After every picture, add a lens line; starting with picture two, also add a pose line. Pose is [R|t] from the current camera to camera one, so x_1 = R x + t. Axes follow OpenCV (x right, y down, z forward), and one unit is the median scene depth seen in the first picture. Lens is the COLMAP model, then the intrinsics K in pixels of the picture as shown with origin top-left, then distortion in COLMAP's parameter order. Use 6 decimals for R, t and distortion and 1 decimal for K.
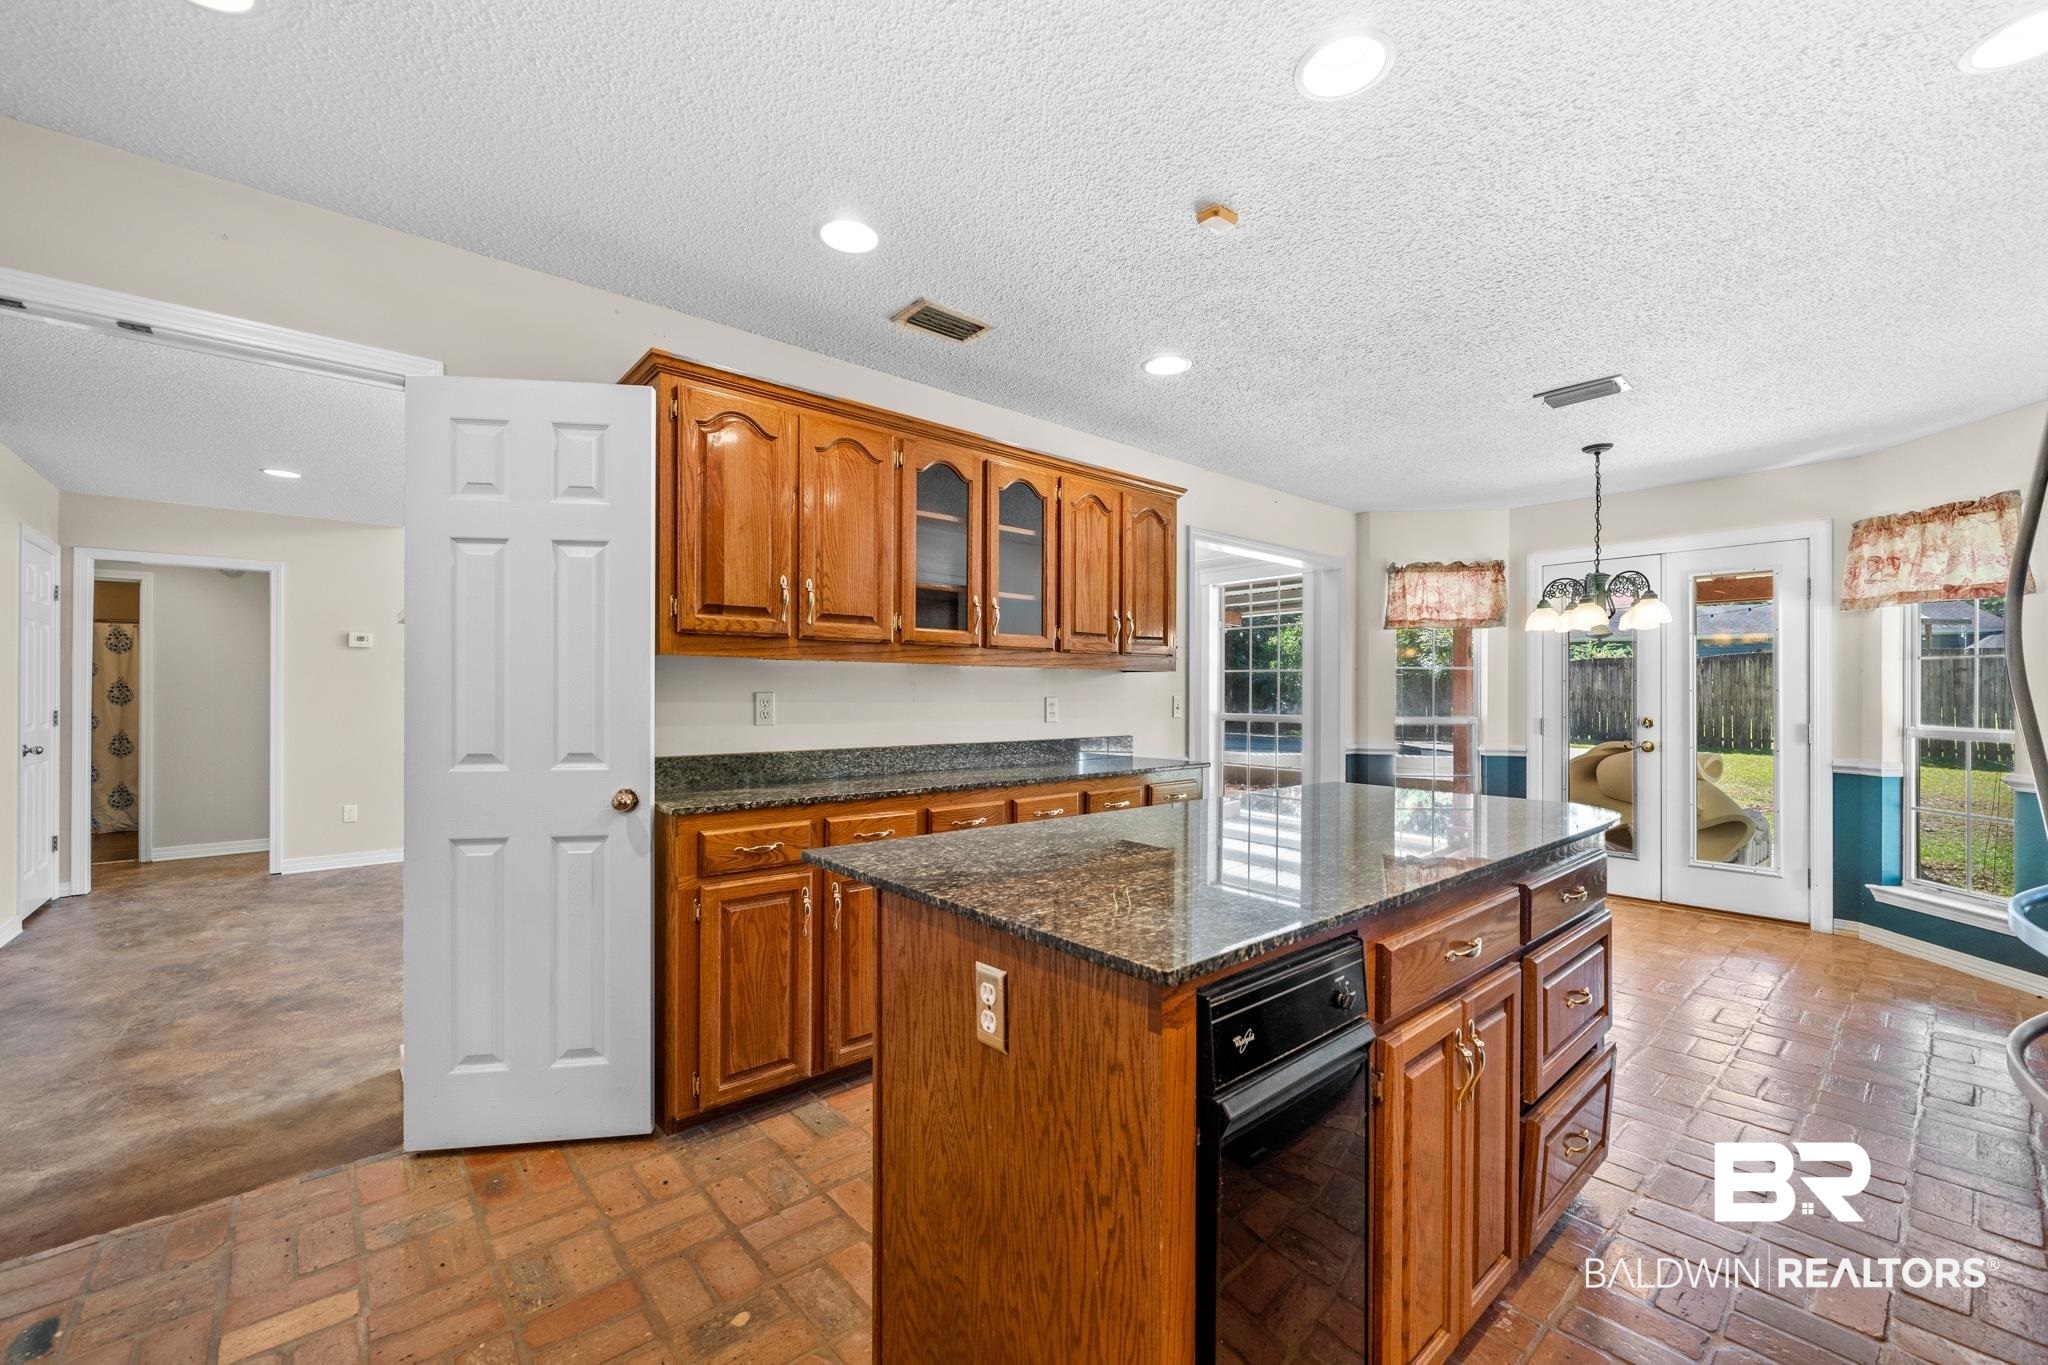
lens RADIAL K [[821.1, 0, 1020.5], [0, 821.1, 691.5], [0, 0, 1]] dist [-0.000064, 0.000033]
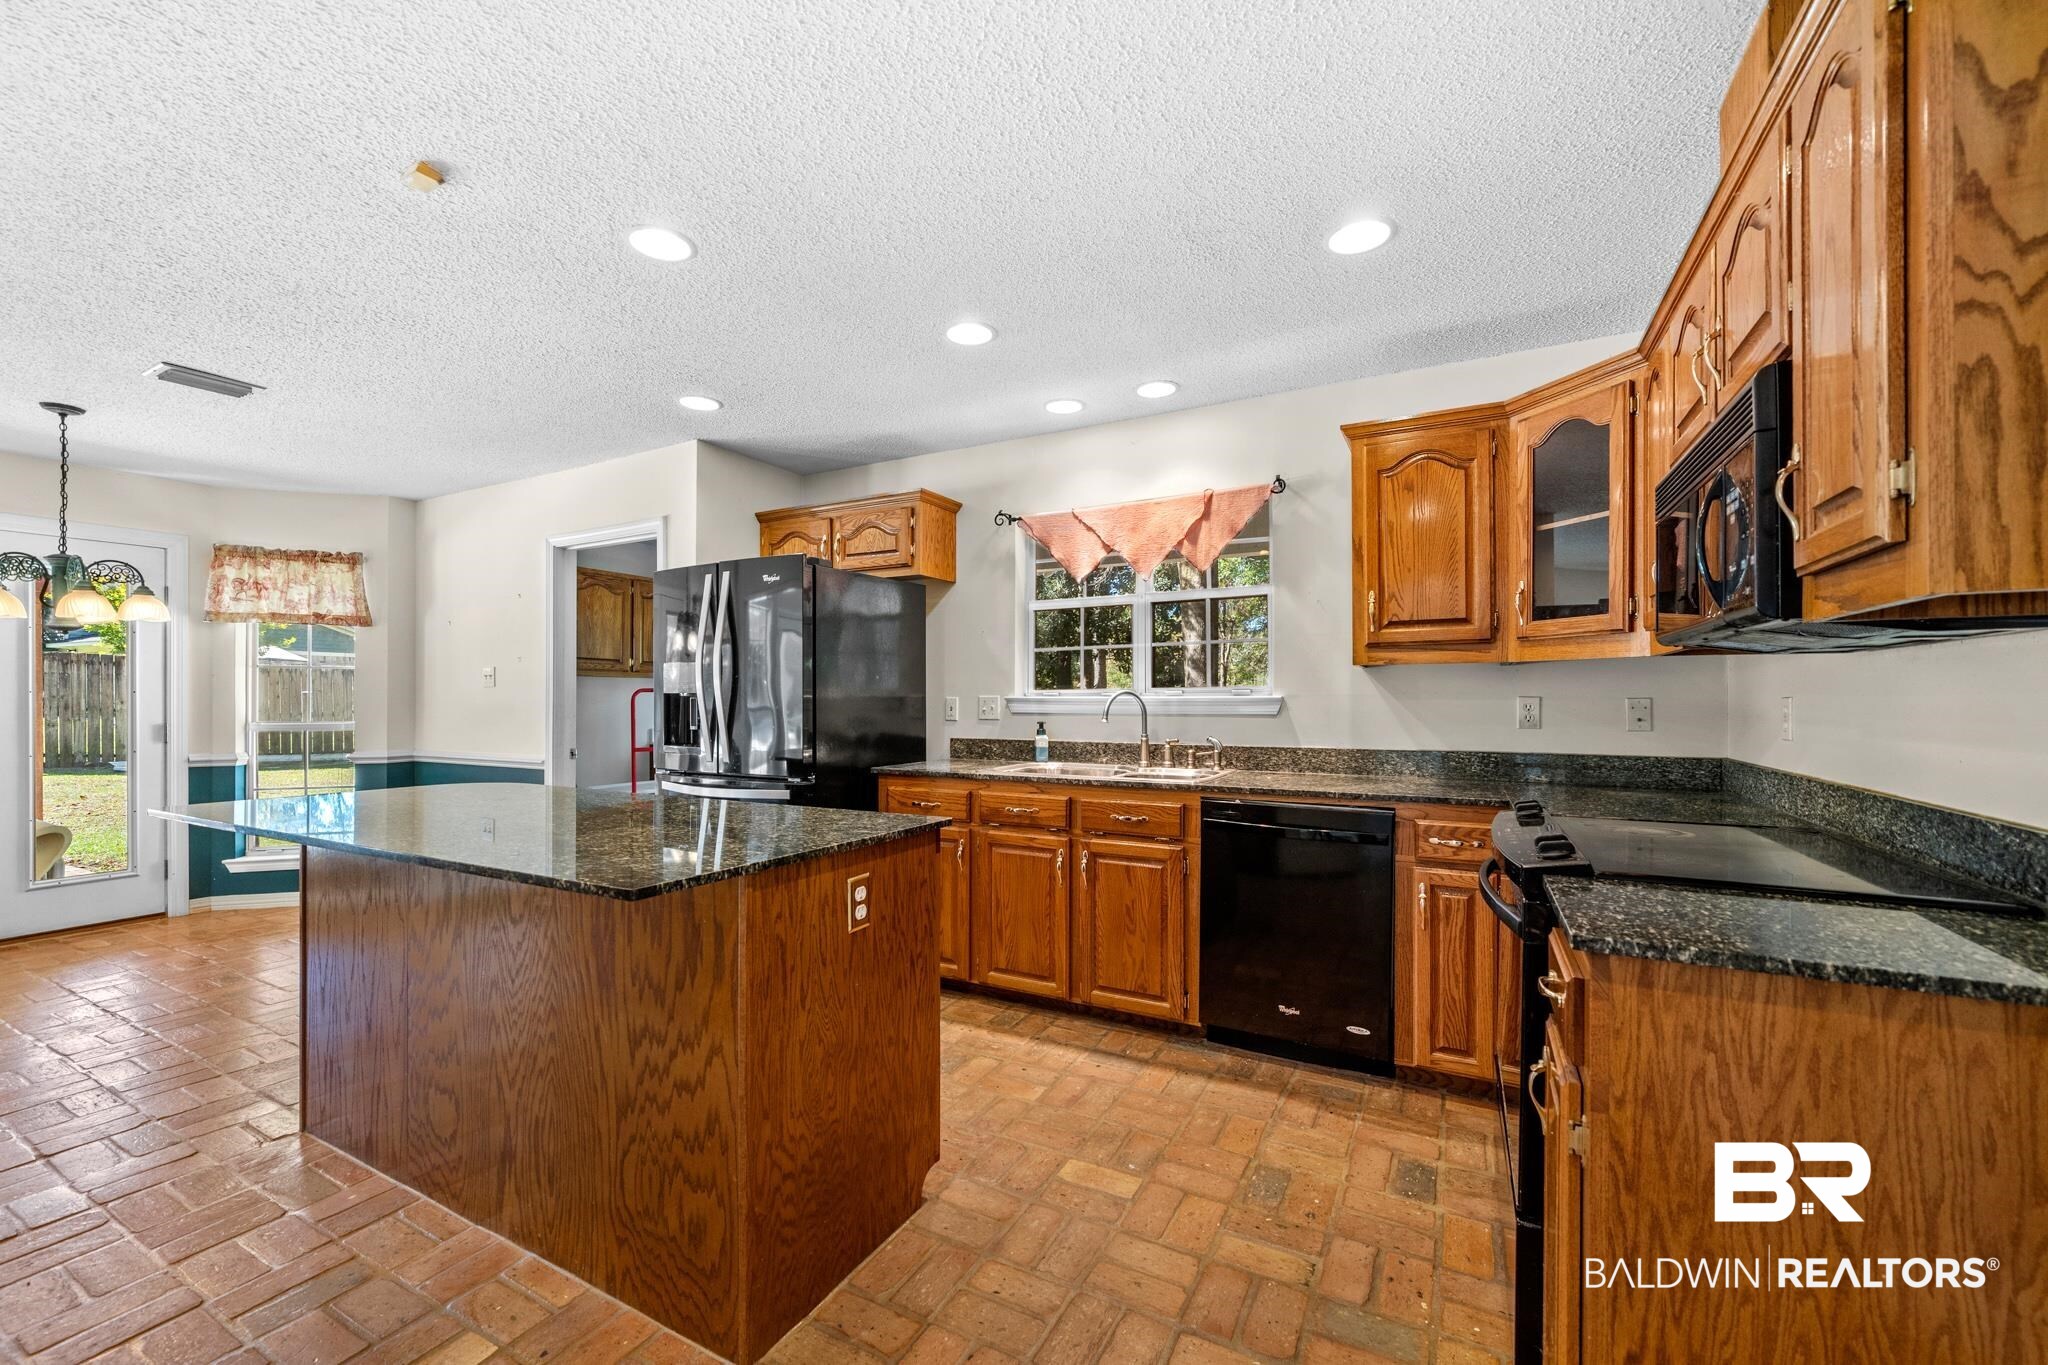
lens RADIAL K [[821.1, 0, 1014.5], [0, 821.1, 693.4], [0, 0, 1]] dist [-0.000064, 0.000033]
pose [[-0.346053, 0.003309, 0.938209, -0.451070], [-0.002040, 0.999989, -0.004279, 0.002985], [-0.938213, -0.003395, -0.346042, 0.368210]]
